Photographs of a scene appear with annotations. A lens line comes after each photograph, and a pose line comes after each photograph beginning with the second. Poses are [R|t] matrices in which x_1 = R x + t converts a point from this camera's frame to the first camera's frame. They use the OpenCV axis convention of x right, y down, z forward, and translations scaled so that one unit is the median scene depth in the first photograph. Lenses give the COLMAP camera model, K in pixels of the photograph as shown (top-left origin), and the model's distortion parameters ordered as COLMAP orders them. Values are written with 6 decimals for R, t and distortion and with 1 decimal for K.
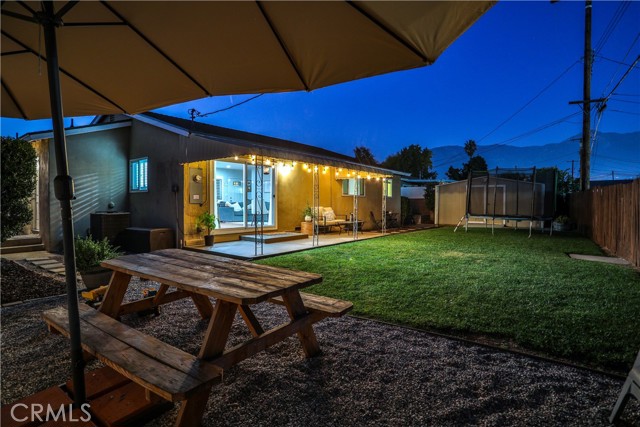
lens RADIAL K [[330.2, 0, 321.0], [0, 330.2, 205.0], [0, 0, 1]] dist [-0.065582, 0.028641]
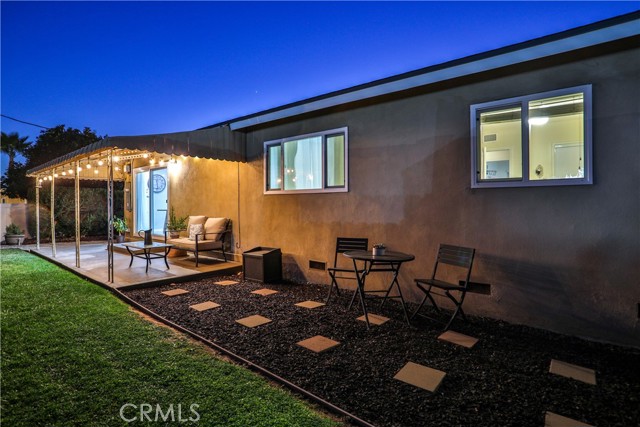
lens RADIAL K [[330.2, 0, 321.0], [0, 330.2, 205.0], [0, 0, 1]] dist [-0.065582, 0.028641]
pose [[-0.036195, 0.002776, -0.999341, 0.632601], [0.001682, 0.999995, 0.002717, -0.017664], [0.999343, -0.001582, -0.036199, 1.329807]]
